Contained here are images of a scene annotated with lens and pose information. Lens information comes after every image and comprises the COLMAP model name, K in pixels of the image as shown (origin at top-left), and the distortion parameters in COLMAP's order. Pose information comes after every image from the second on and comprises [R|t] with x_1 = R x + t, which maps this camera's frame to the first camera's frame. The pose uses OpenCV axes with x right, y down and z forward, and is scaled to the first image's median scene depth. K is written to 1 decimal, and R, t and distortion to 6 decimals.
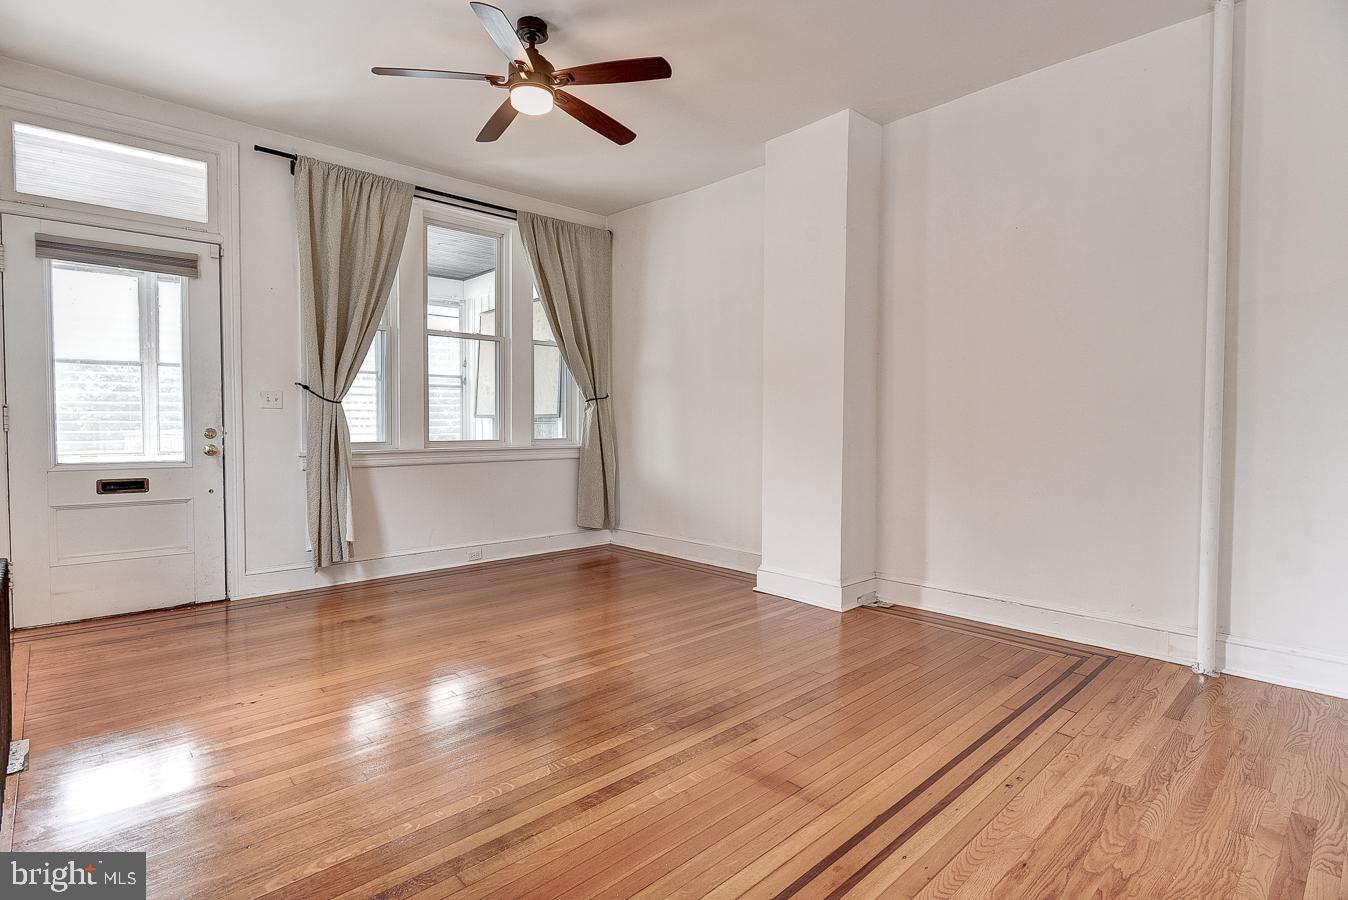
lens RADIAL K [[666.5, 0, 675.6], [0, 666.5, 445.1], [0, 0, 1]] dist [-0.001747, -0.007920]
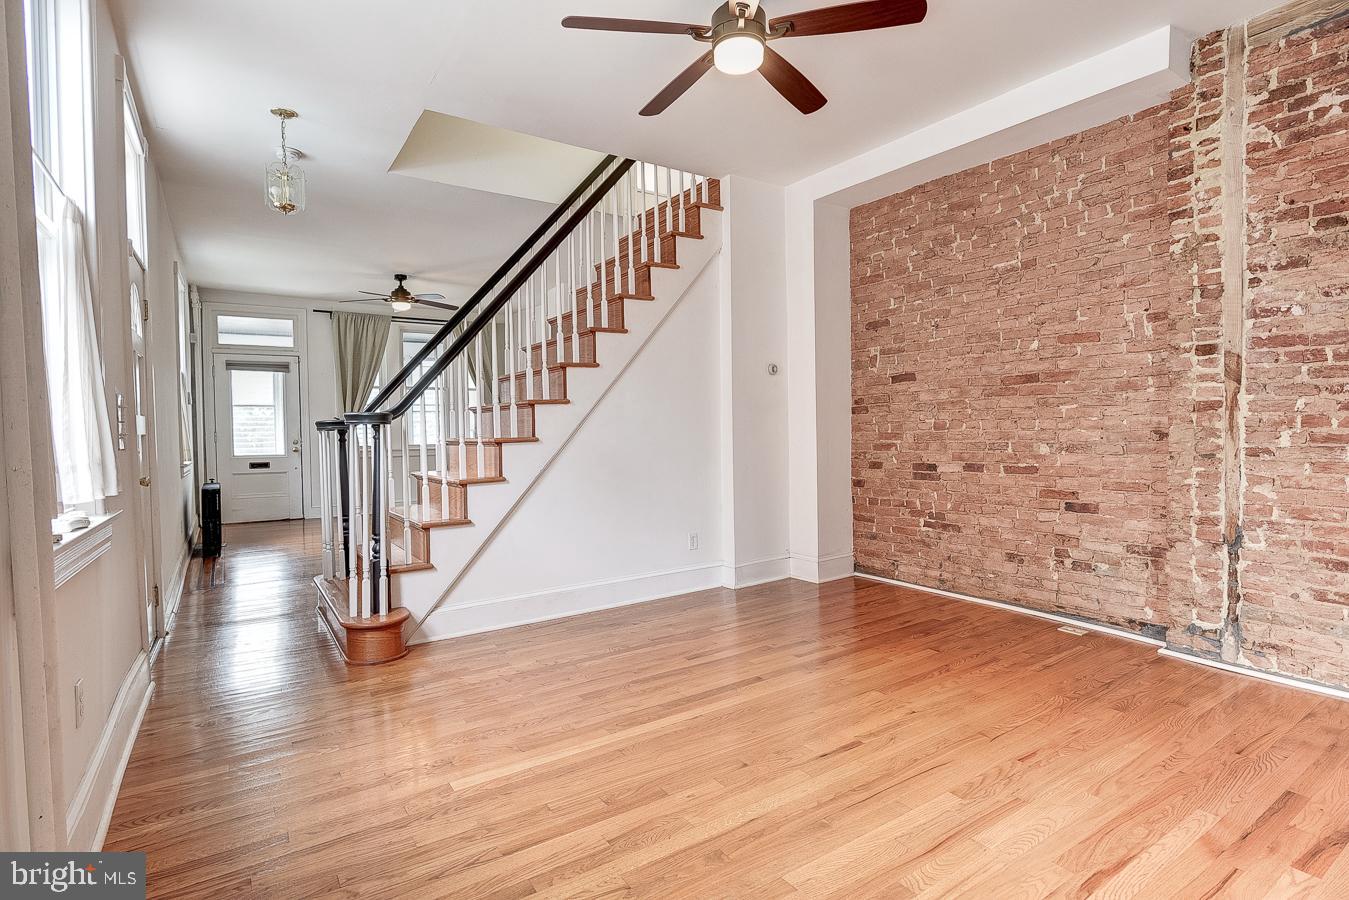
lens RADIAL K [[669.5, 0, 673.2], [0, 669.5, 444.1], [0, 0, 1]] dist [-0.006106, -0.000222]
pose [[0.985518, -0.015200, -0.168889, 0.736077], [0.013191, 0.999828, -0.013012, 0.028120], [0.169058, 0.010596, 0.985549, -0.787845]]
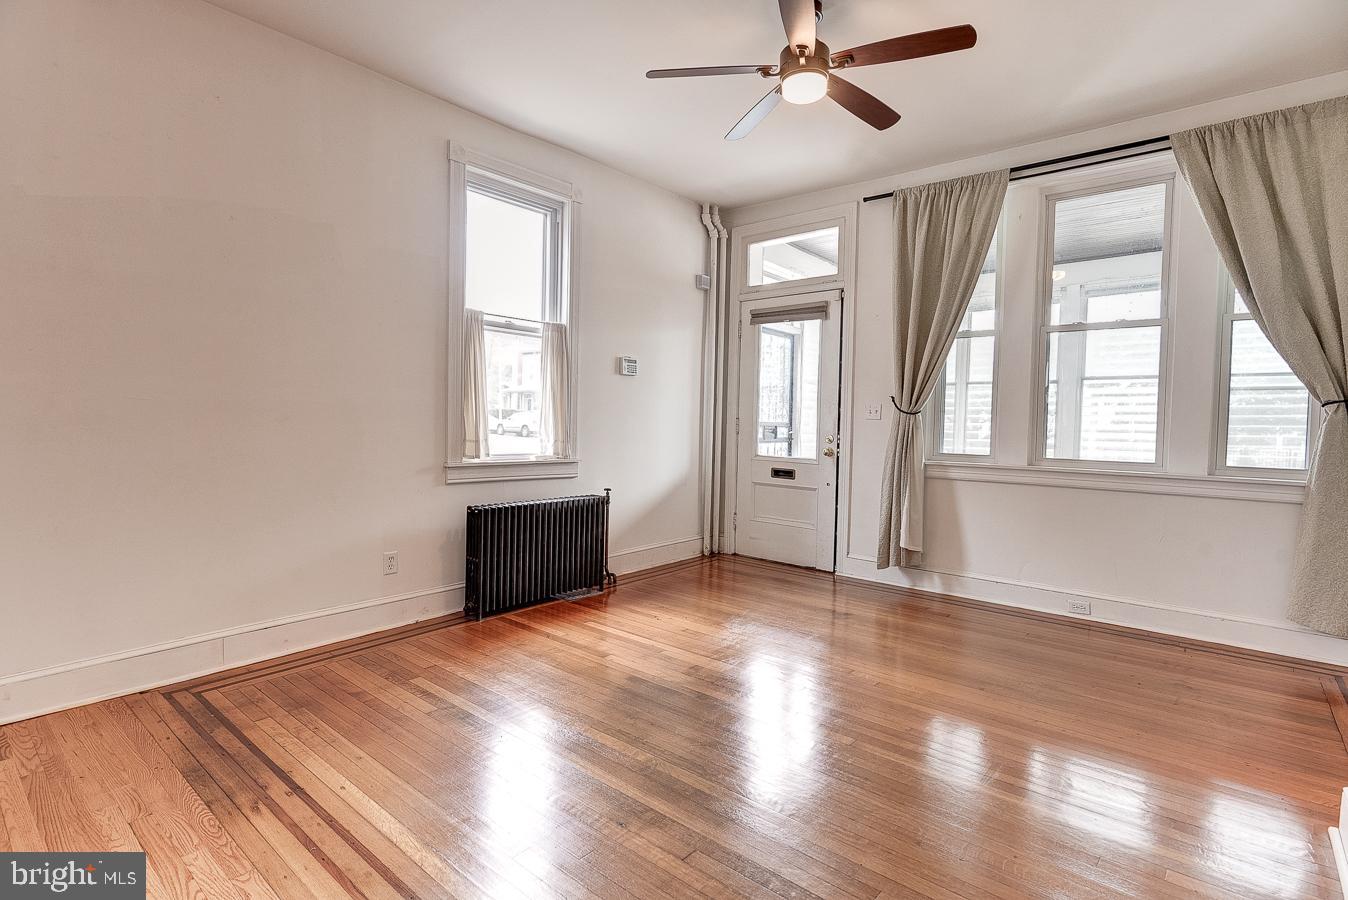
lens RADIAL K [[669.0, 0, 672.7], [0, 669.0, 444.1], [0, 0, 1]] dist [-0.006106, -0.000222]
pose [[0.105566, 0.032570, -0.993879, 0.436399], [-0.056422, 0.998050, 0.026714, -0.020122], [0.992810, 0.053257, 0.107198, 0.454465]]
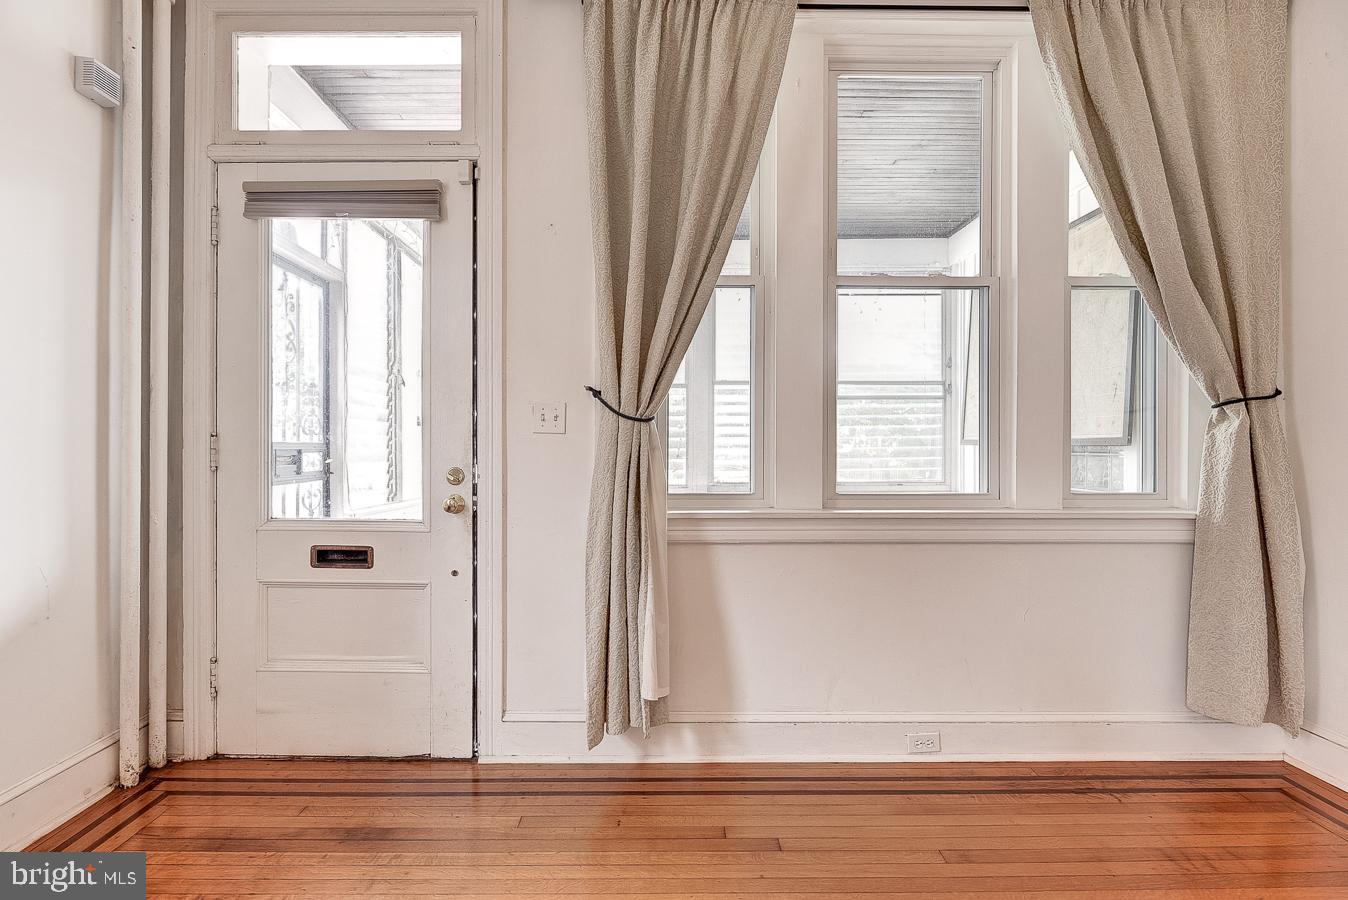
lens RADIAL K [[669.0, 0, 672.7], [0, 669.0, 444.1], [0, 0, 1]] dist [-0.006106, -0.000222]
pose [[0.736706, -0.002720, -0.676208, -0.120084], [-0.022901, 0.999318, -0.028969, -0.026975], [0.675825, 0.036828, 0.736141, 0.554322]]
